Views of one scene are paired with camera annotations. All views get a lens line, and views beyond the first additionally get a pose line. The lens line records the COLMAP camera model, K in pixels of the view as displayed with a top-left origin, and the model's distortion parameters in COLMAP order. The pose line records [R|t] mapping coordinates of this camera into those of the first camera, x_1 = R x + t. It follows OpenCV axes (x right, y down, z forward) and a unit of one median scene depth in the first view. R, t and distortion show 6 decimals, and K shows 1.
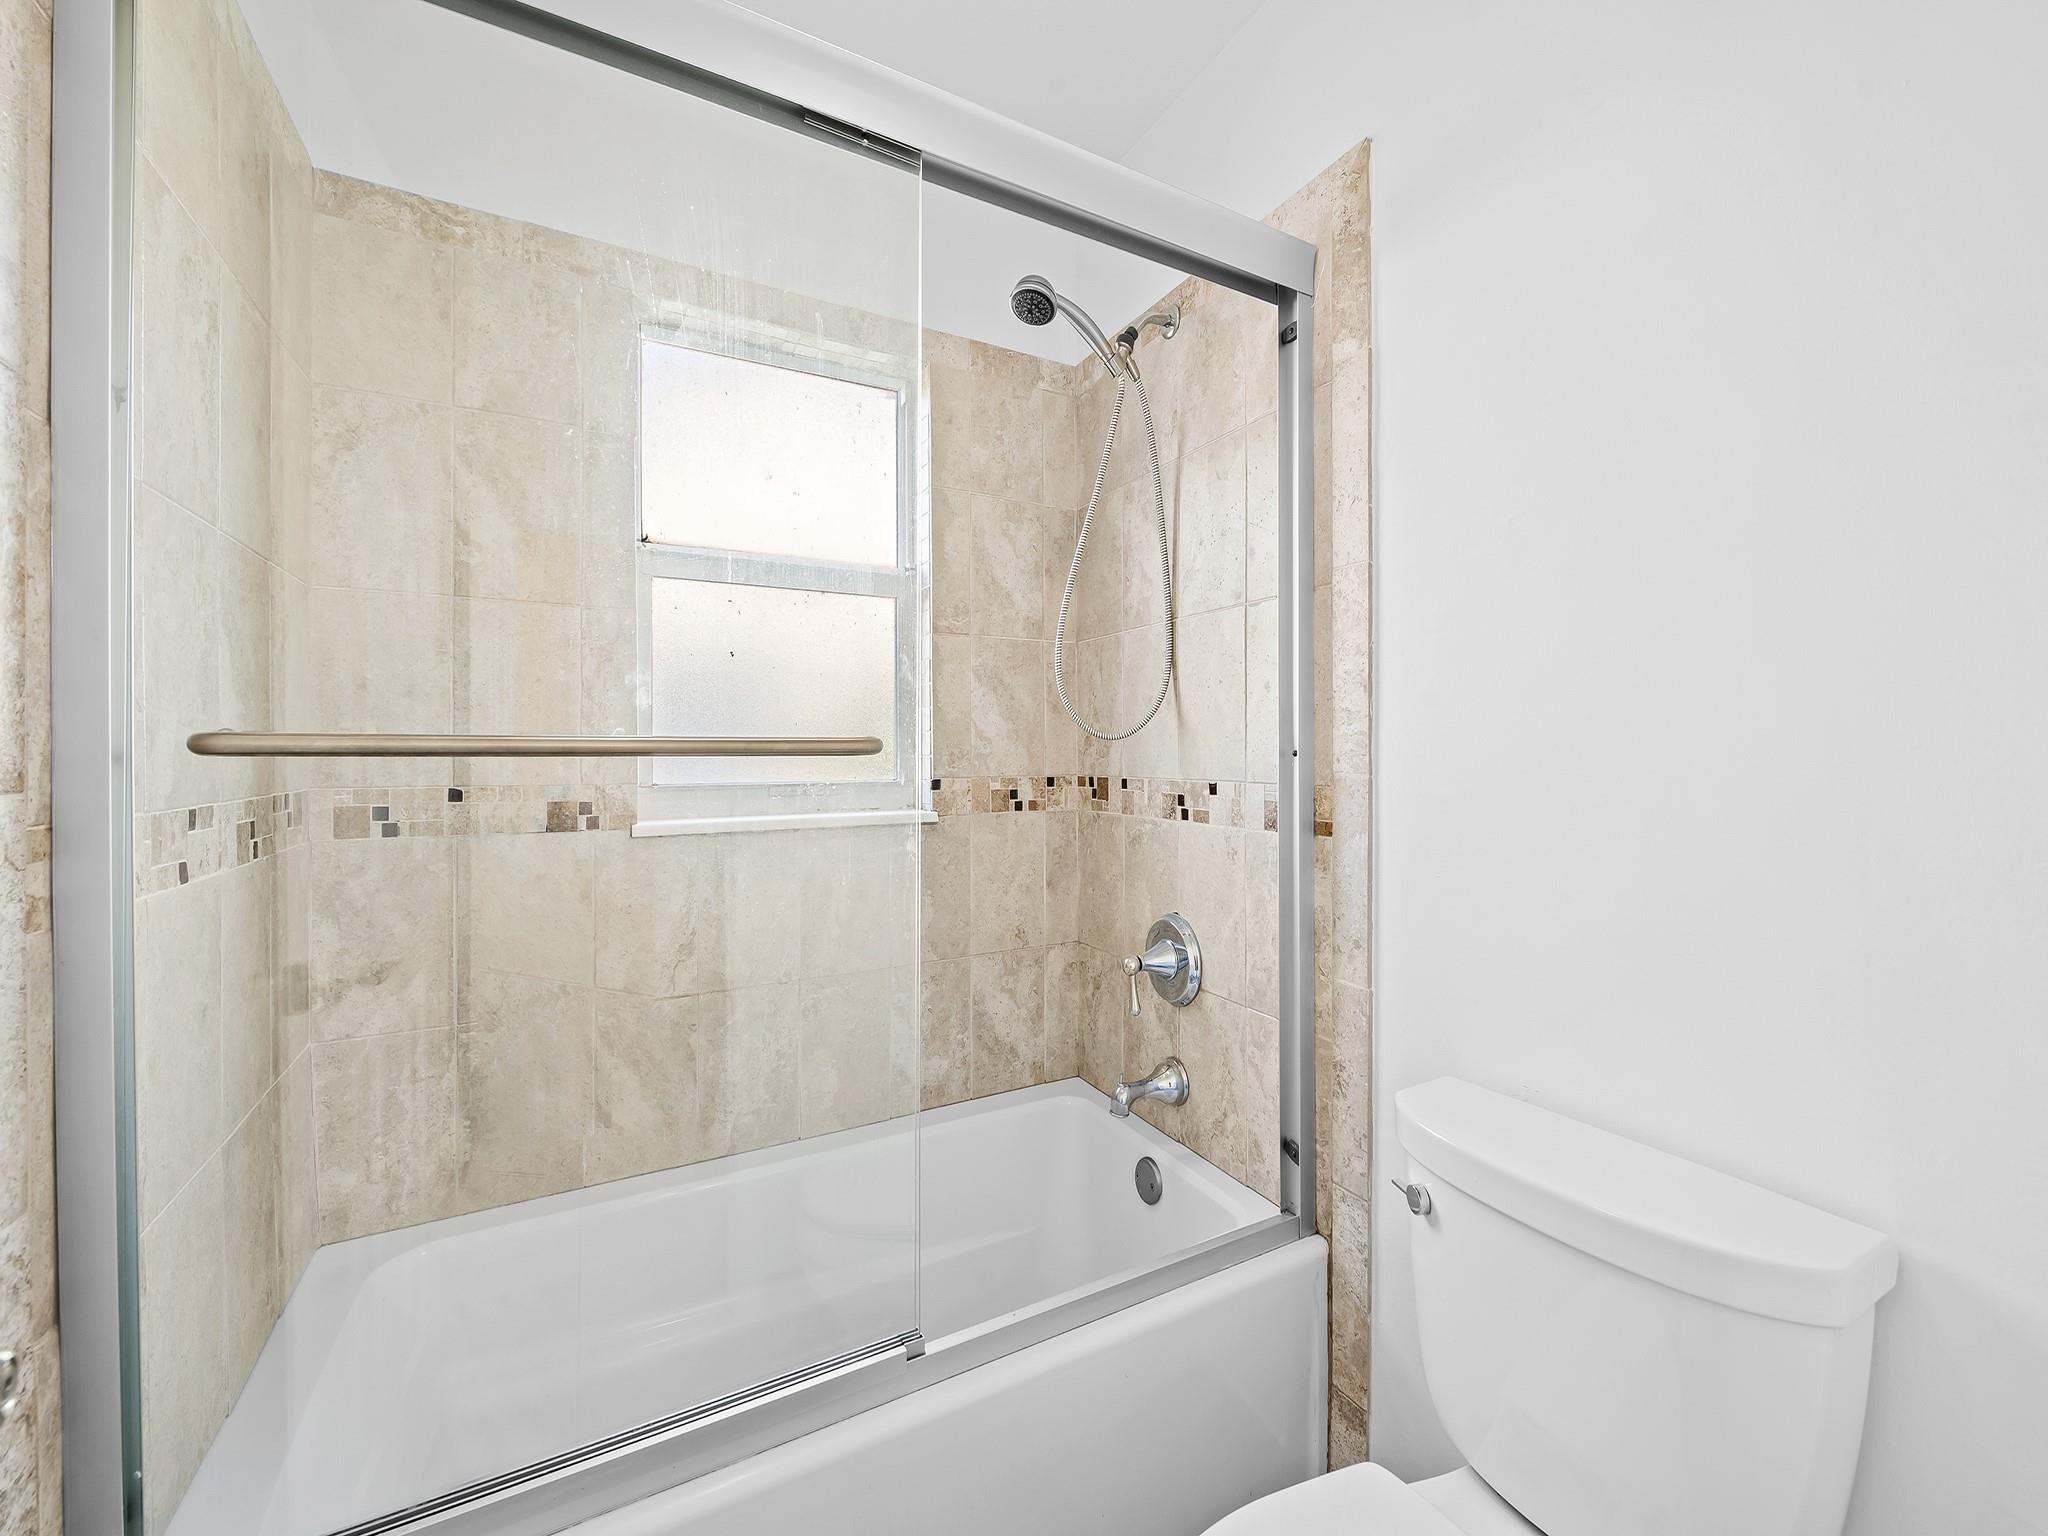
lens RADIAL K [[799.5, 0, 1029.1], [0, 799.5, 761.0], [0, 0, 1]] dist [0.010877, -0.000002]
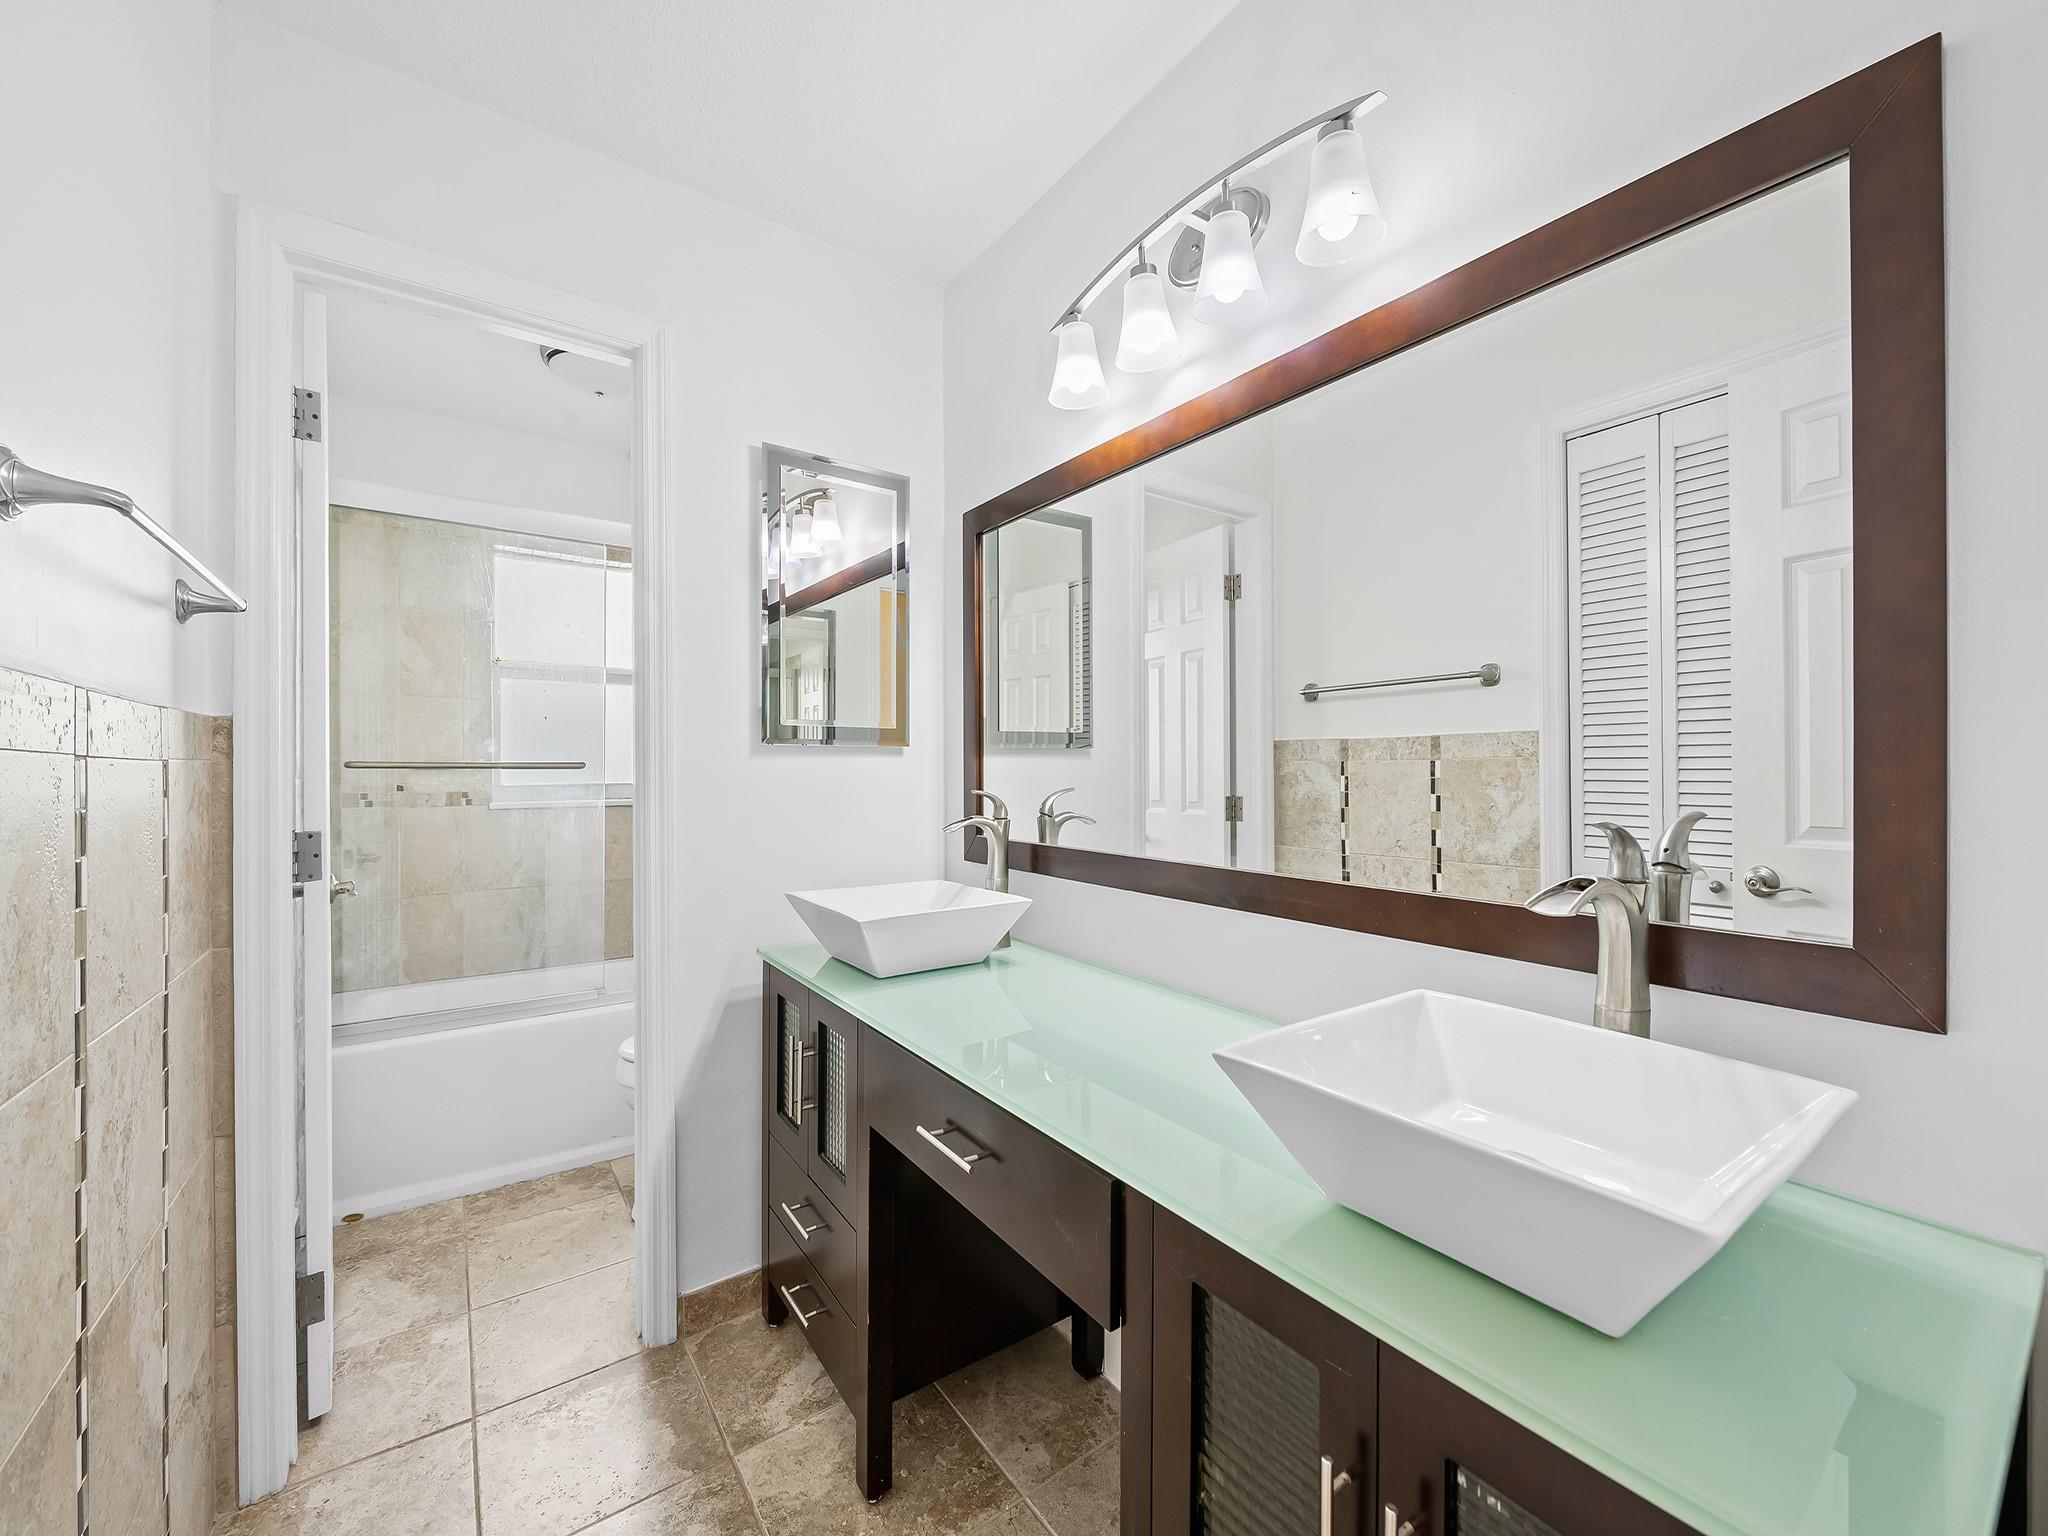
lens RADIAL K [[799.5, 0, 1029.1], [0, 799.5, 761.0], [0, 0, 1]] dist [0.010877, -0.000002]
pose [[0.990331, -0.004496, 0.138653, 0.637123], [0.006248, 0.999906, -0.012199, 0.006540], [-0.138586, 0.012948, 0.990266, -1.329528]]
